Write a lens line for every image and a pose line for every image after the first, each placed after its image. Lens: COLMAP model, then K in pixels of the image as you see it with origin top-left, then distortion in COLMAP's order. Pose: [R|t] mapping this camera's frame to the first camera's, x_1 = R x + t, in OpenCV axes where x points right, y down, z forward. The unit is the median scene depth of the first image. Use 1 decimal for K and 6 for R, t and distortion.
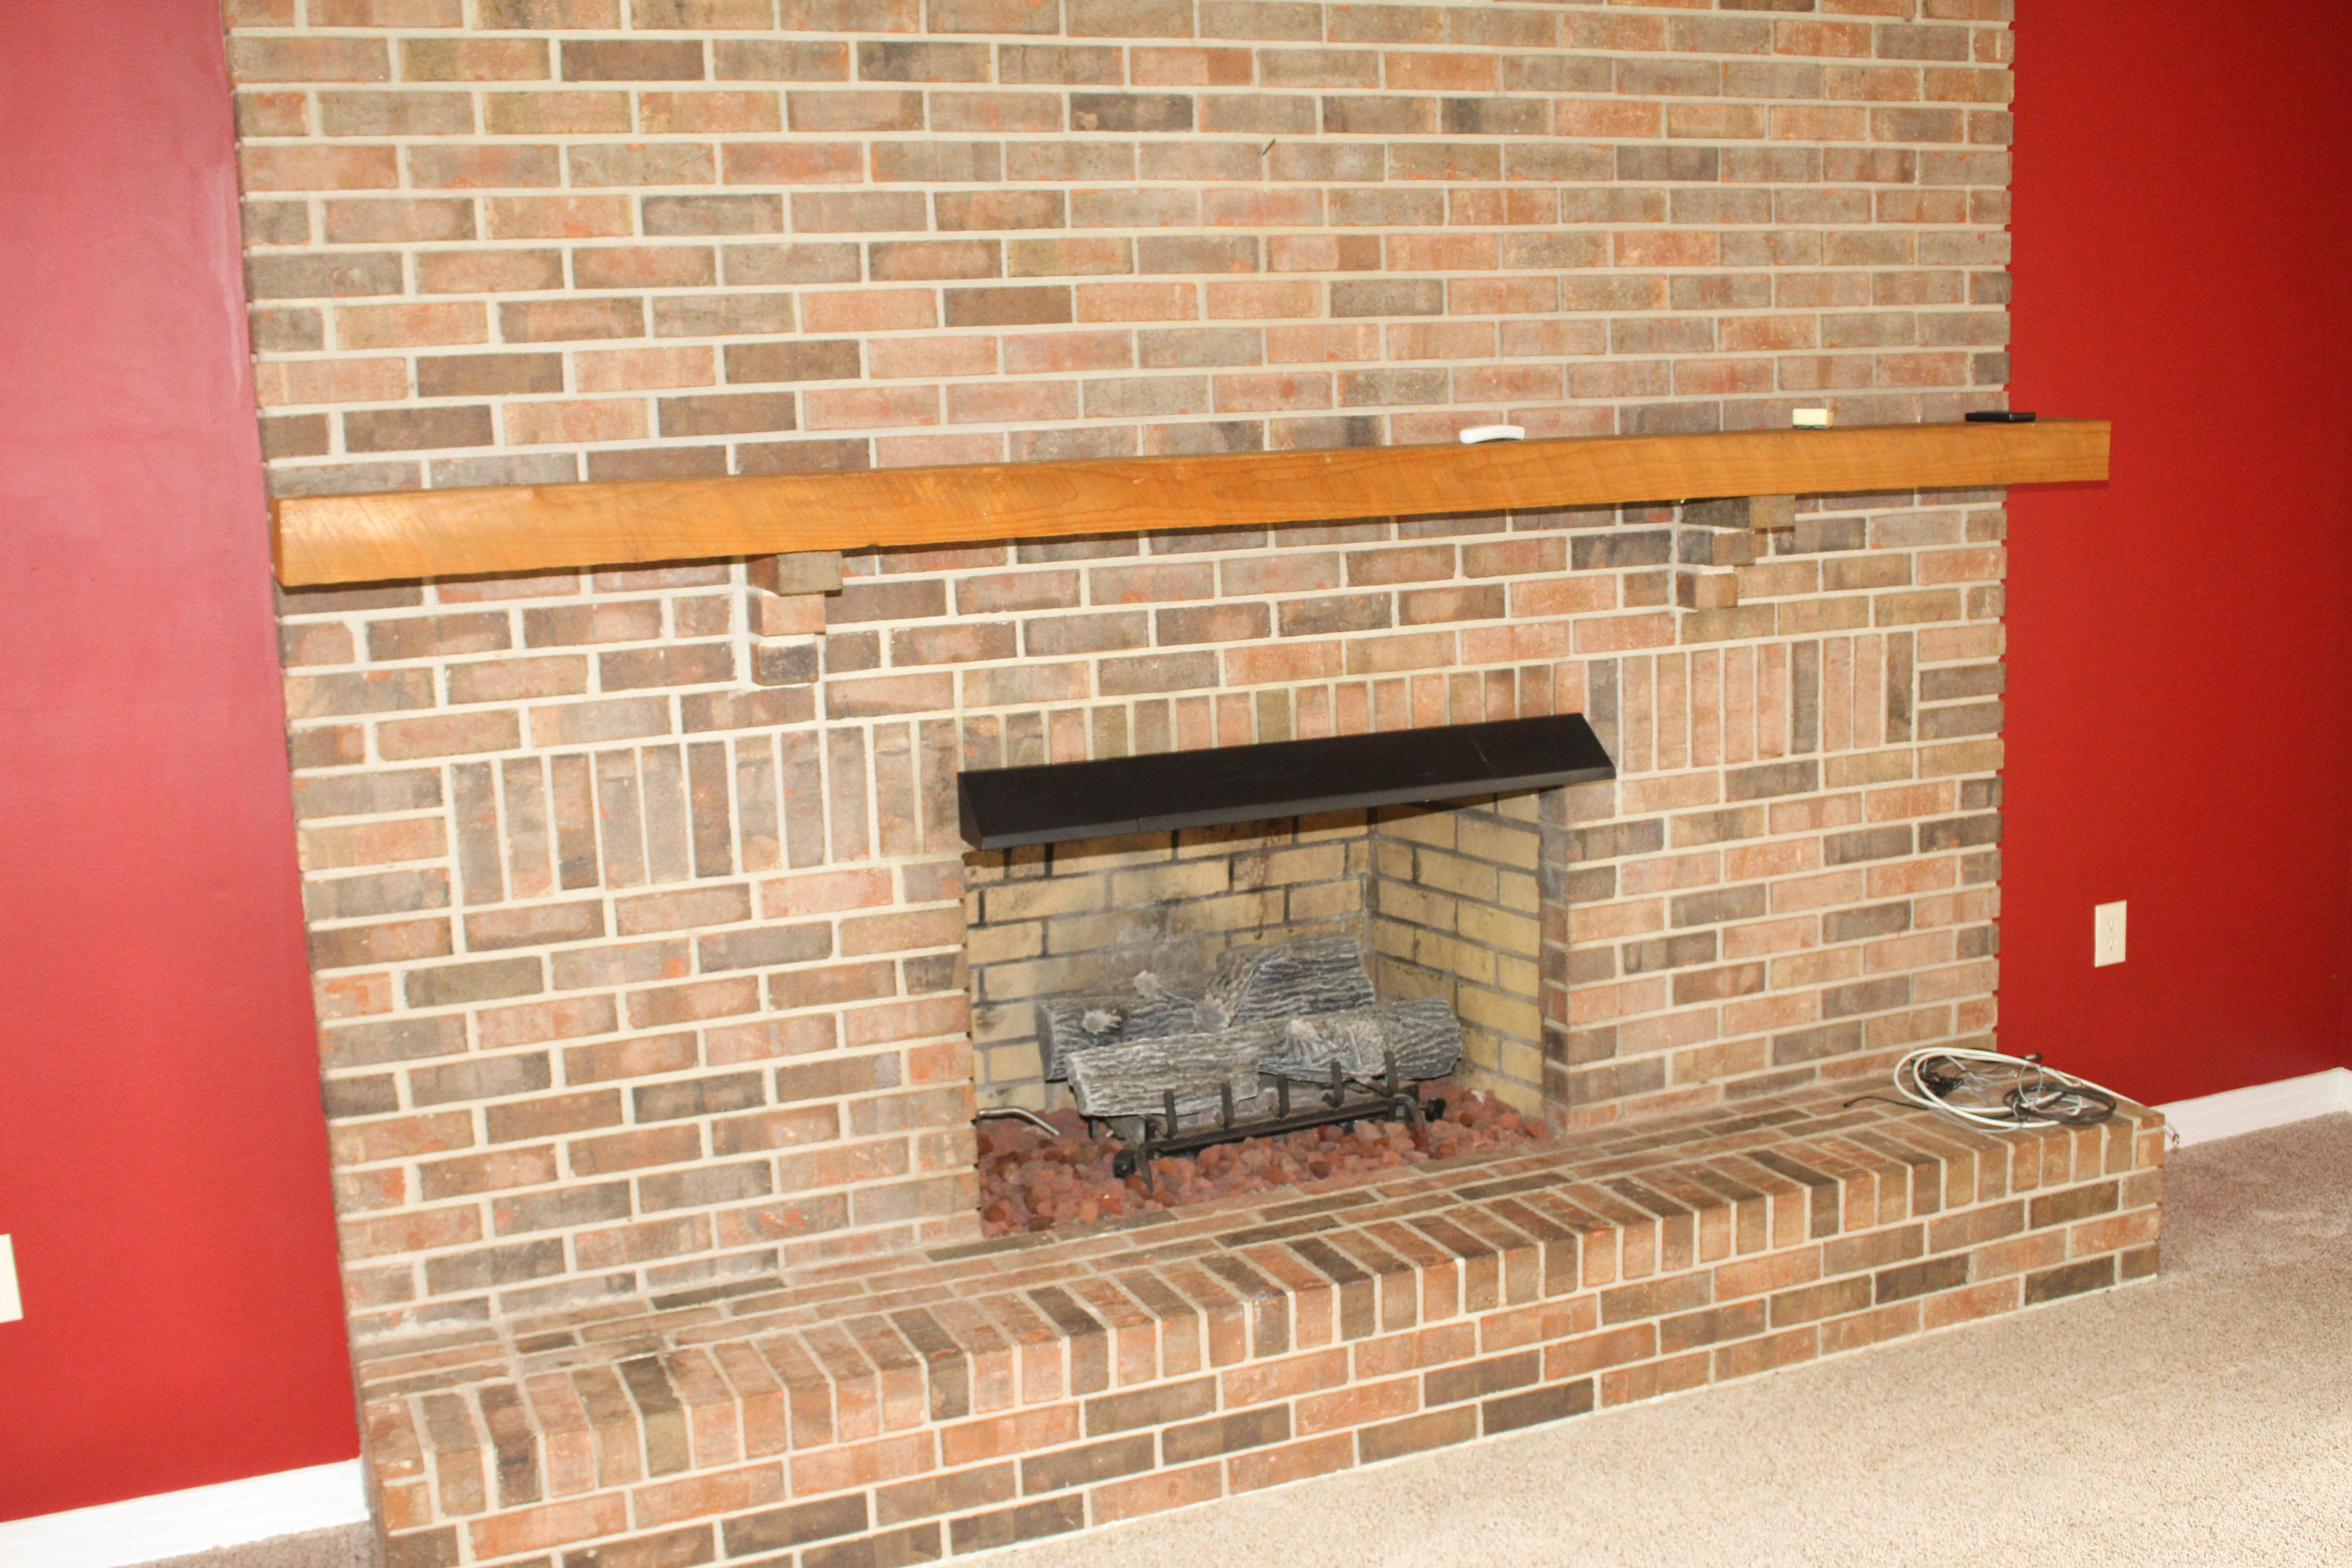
lens RADIAL K [[2397.0, 0, 1177.5], [0, 2397.0, 792.3], [0, 0, 1]] dist [-0.105583, 0.000000]
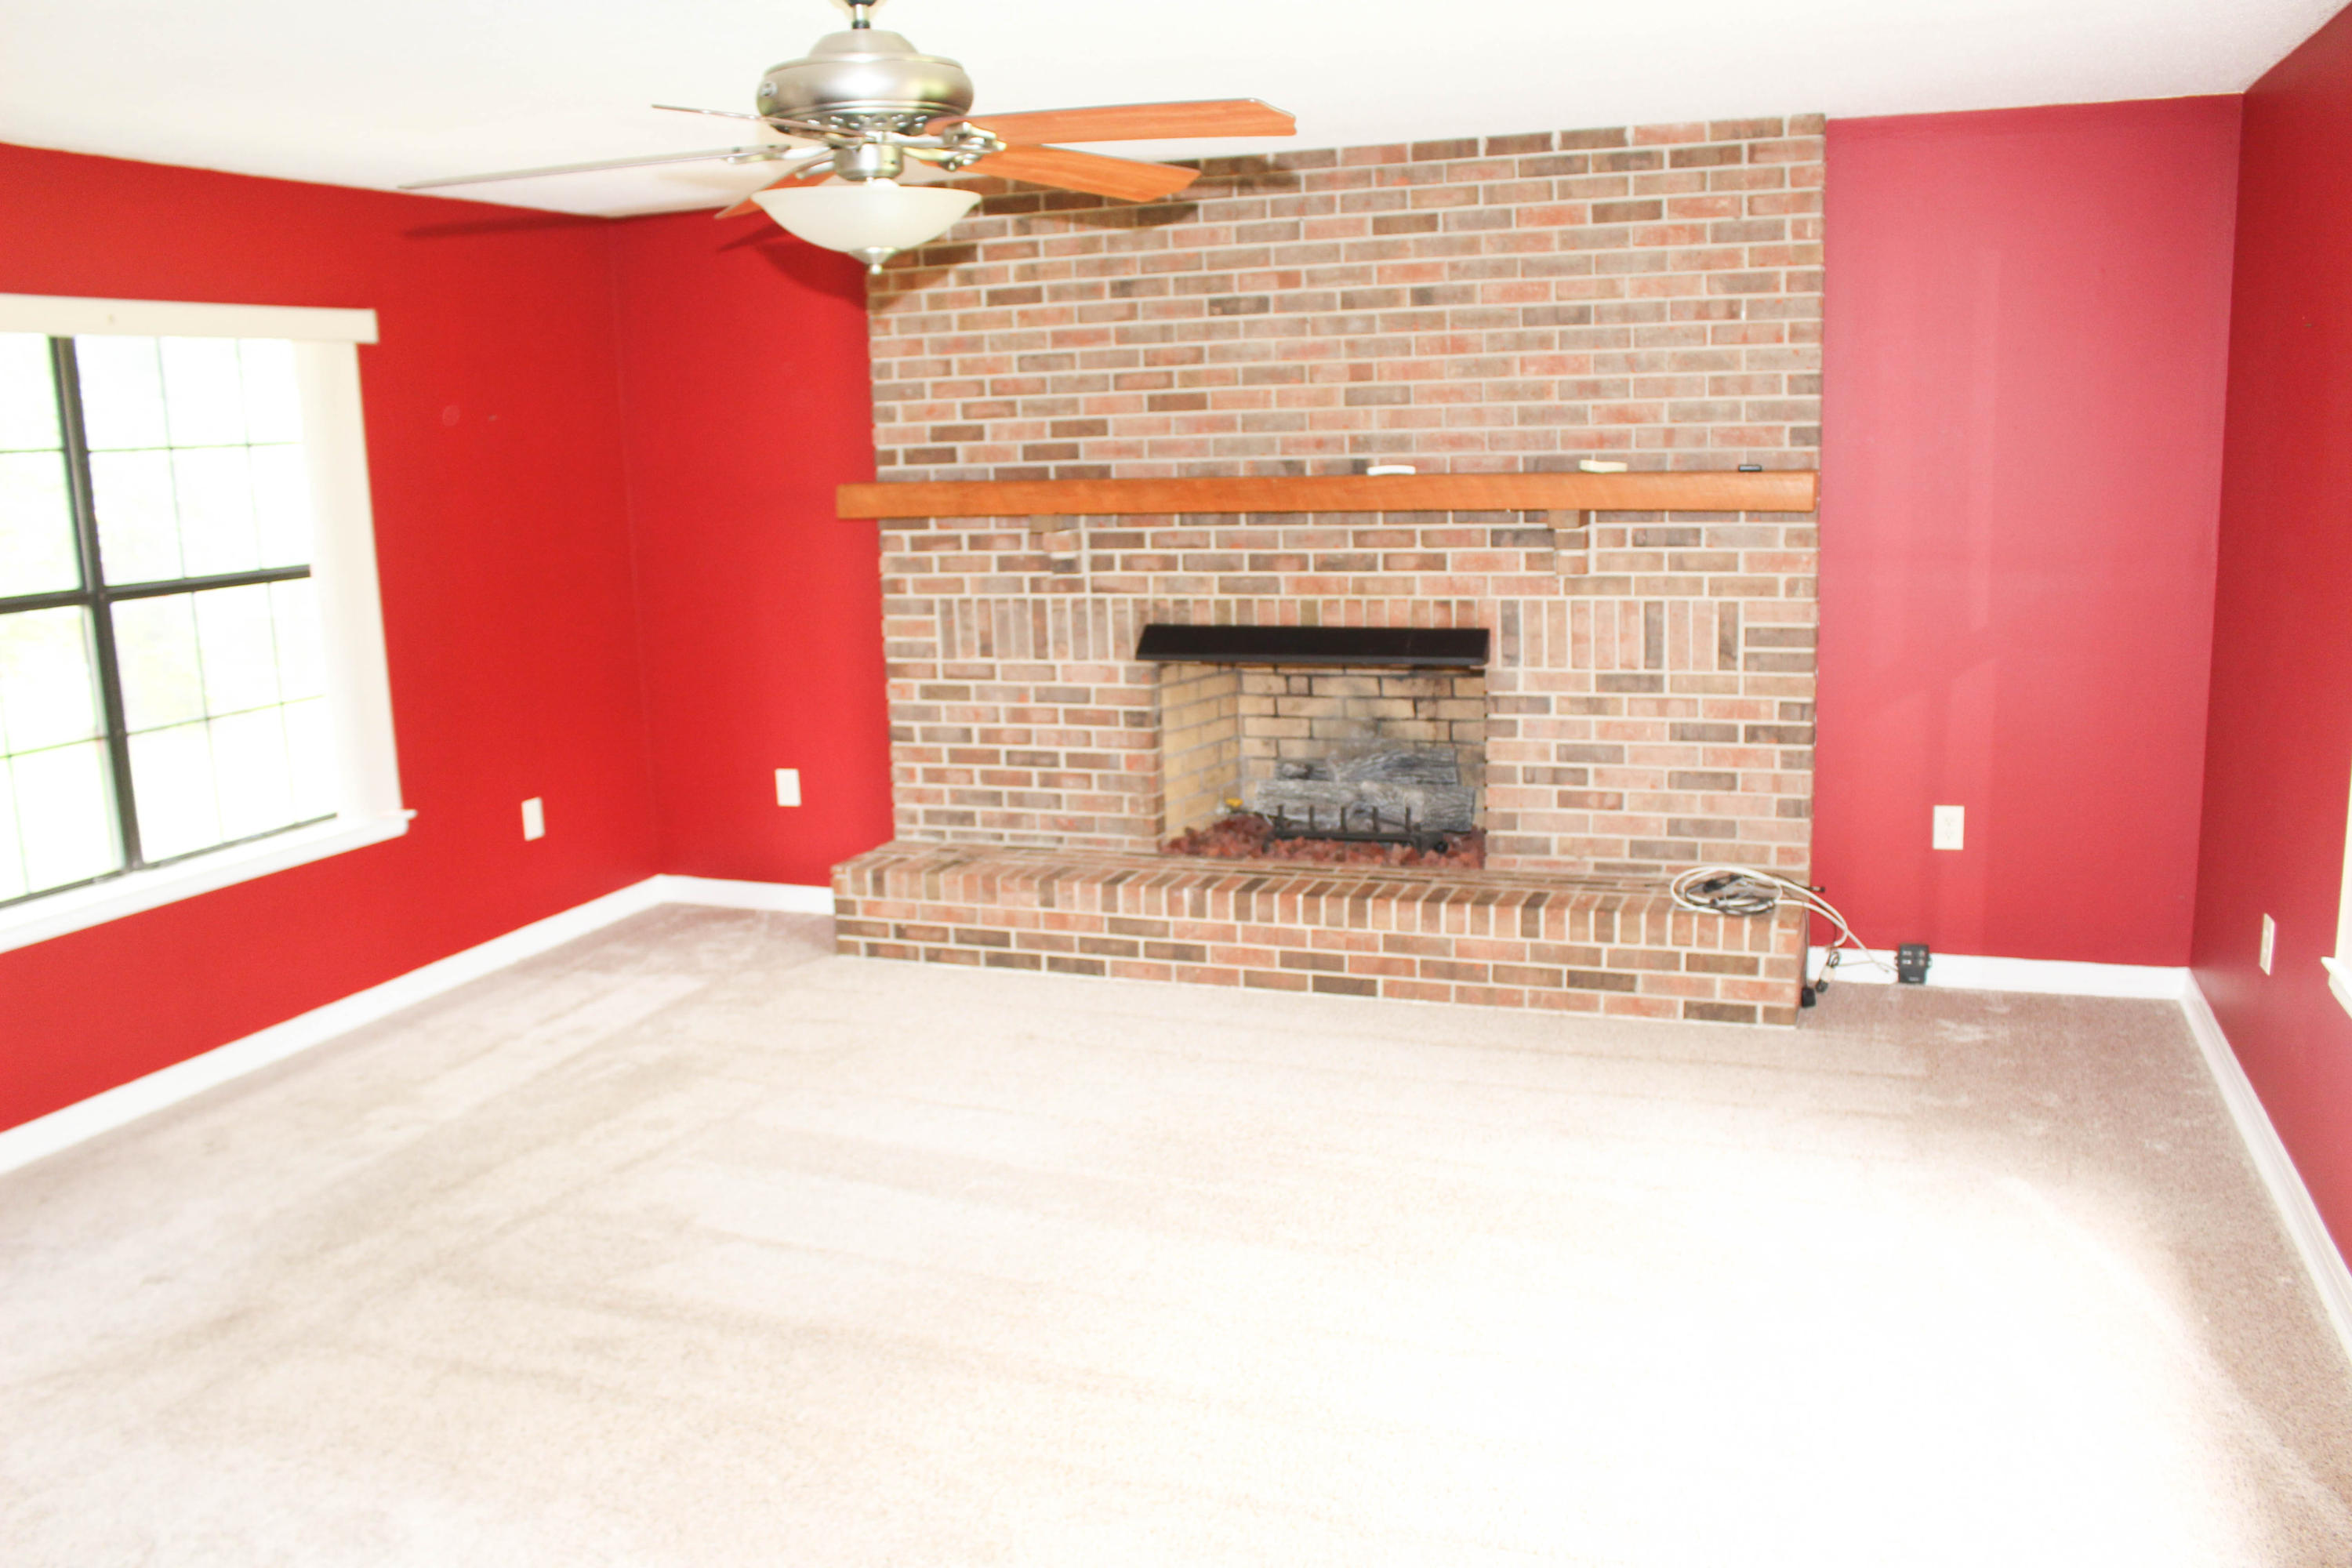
lens RADIAL K [[1917.9, 0, 1174.5], [0, 1917.9, 785.7], [0, 0, 1]] dist [-0.147342, 0.003887]
pose [[0.728665, 0.140280, -0.670350, 1.034053], [-0.110199, 0.990059, 0.087399, -0.016970], [0.675946, 0.010187, 0.736880, -0.211739]]
